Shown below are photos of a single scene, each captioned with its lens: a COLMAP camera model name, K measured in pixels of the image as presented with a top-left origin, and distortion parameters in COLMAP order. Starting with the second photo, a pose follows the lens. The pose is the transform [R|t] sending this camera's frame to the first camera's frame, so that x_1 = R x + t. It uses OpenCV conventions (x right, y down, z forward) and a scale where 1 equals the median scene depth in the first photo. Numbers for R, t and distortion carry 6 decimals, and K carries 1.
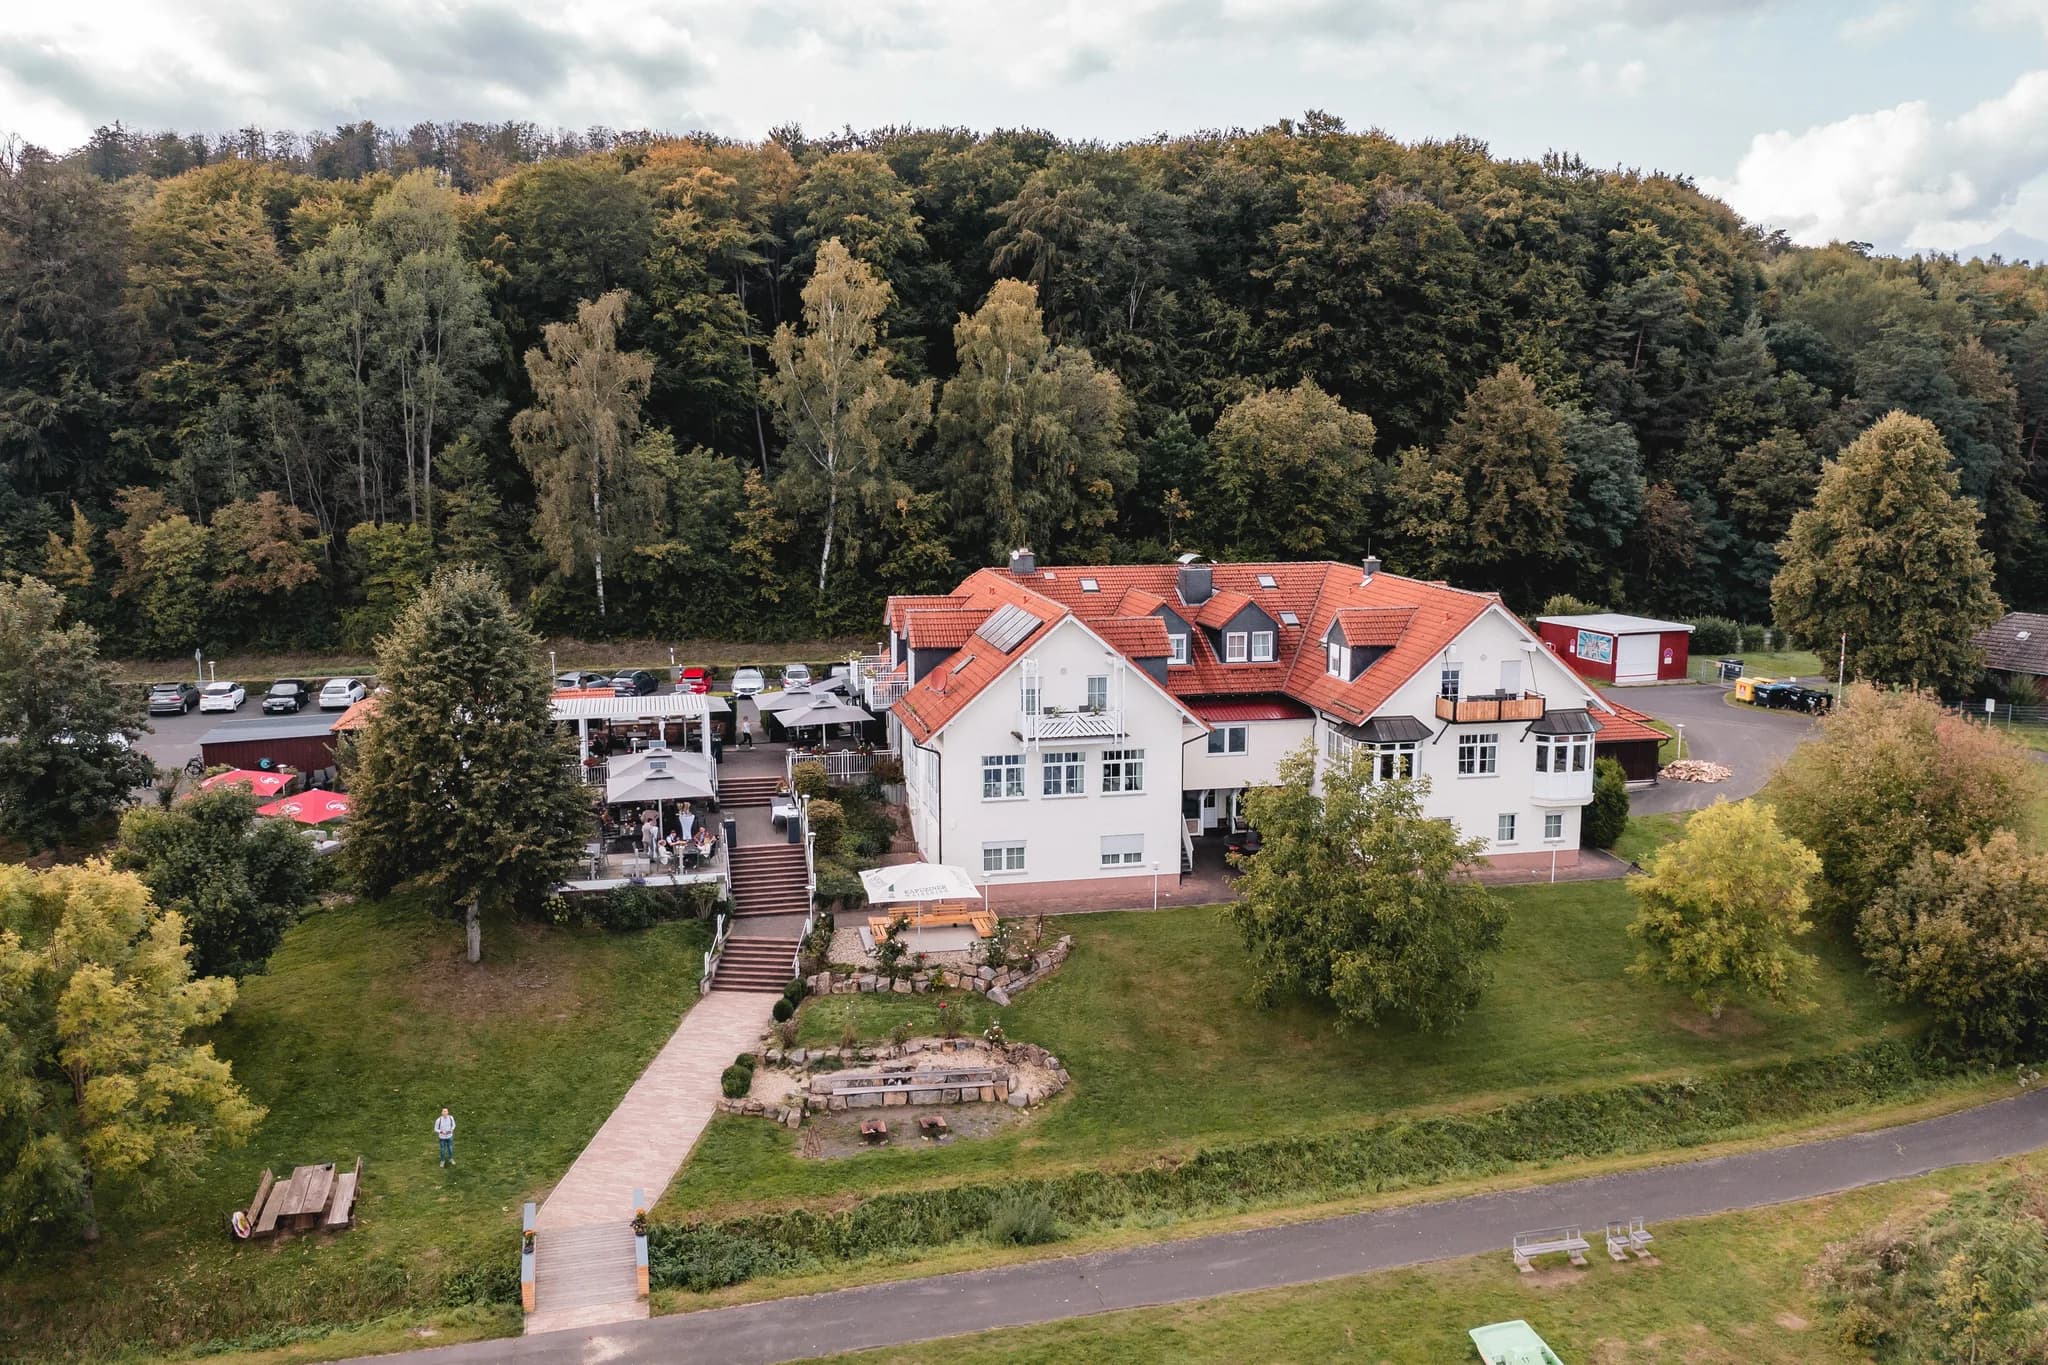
lens RADIAL K [[1699.6, 0, 1024.0], [0, 1699.6, 682.5], [0, 0, 1]] dist [-0.006425, 0.008394]
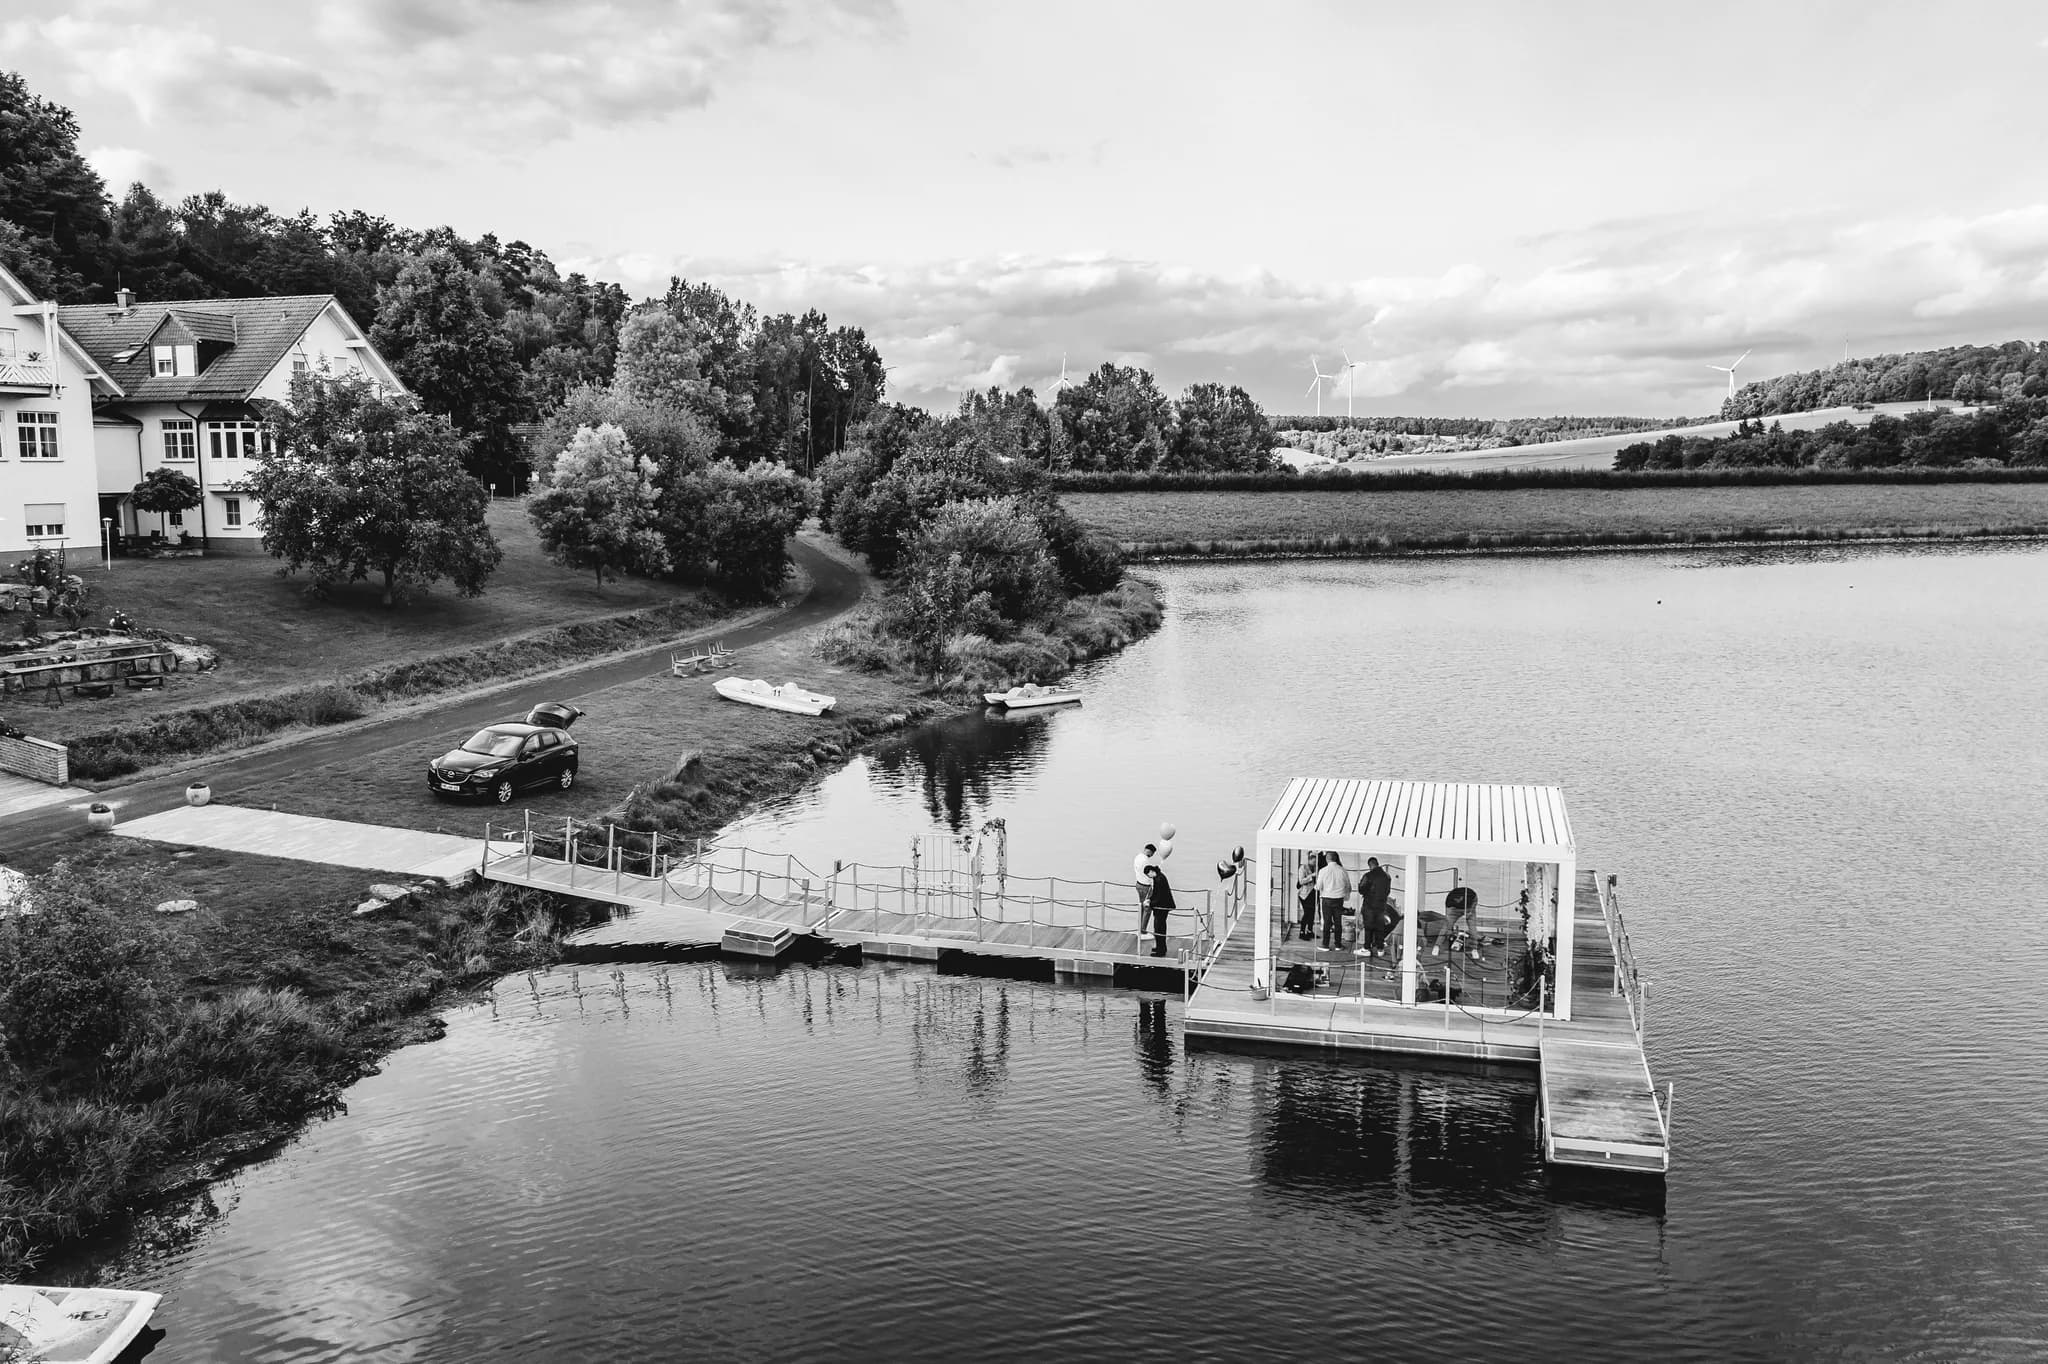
lens RADIAL K [[1684.5, 0, 1024.0], [0, 1684.5, 682.0], [0, 0, 1]] dist [-0.009970, 0.000573]
pose [[0.513172, -0.109642, 0.851254, -0.272001], [0.139077, 0.989322, 0.043583, 0.128736], [-0.846943, 0.096025, 0.522941, 0.029121]]
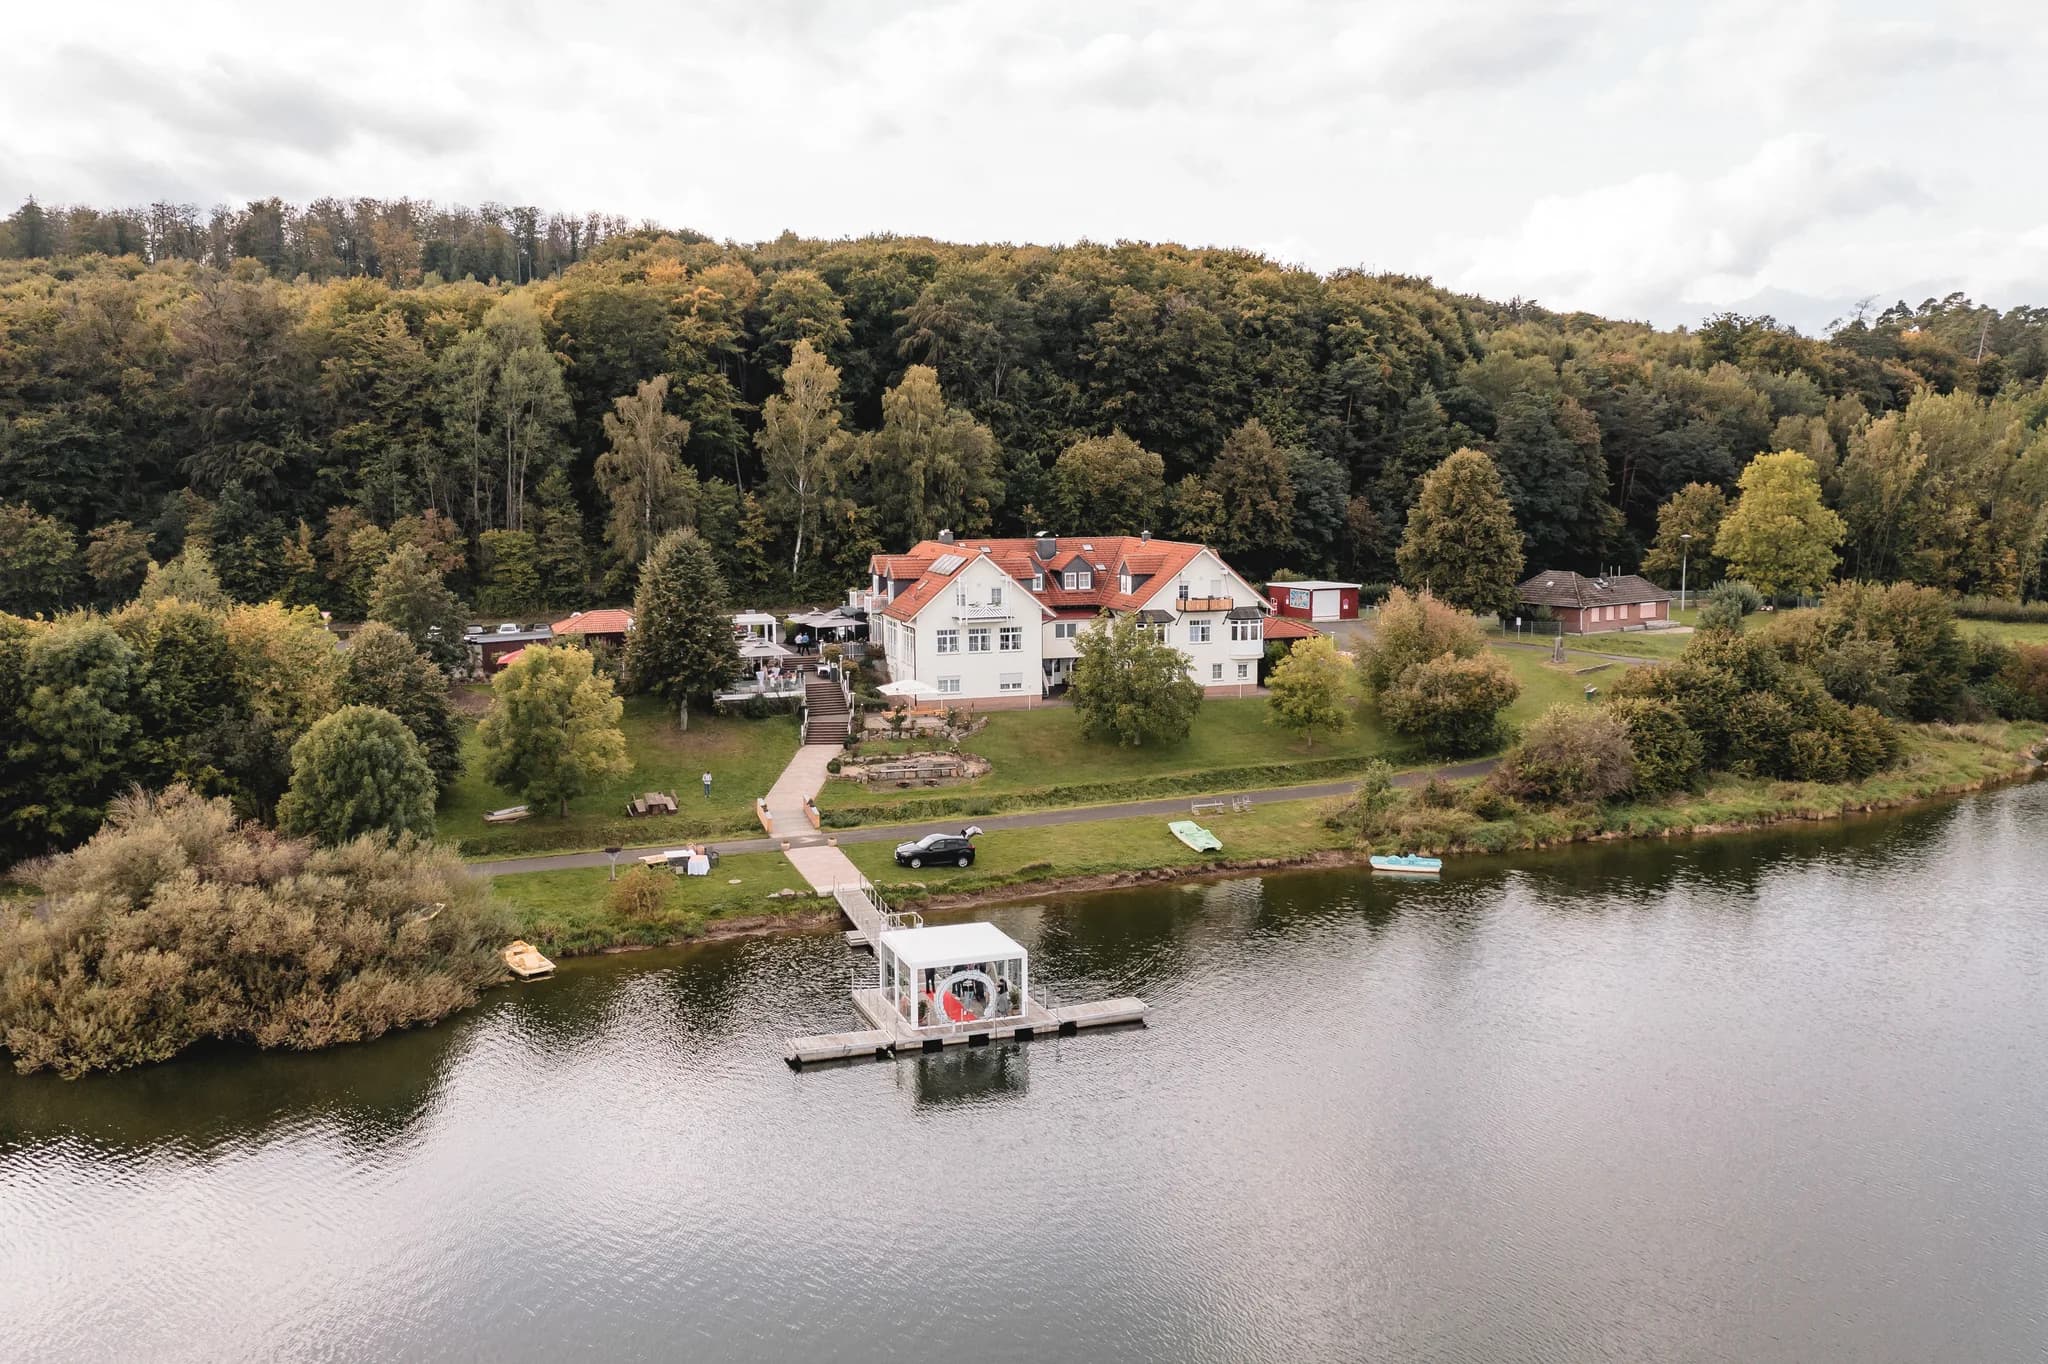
lens RADIAL K [[1684.5, 0, 1024.0], [0, 1684.5, 682.0], [0, 0, 1]] dist [-0.009970, 0.000573]
pose [[0.995867, -0.018977, 0.088819, -0.053641], [0.021431, 0.999412, -0.026750, 0.085964], [-0.088259, 0.028543, 0.995689, -0.490572]]
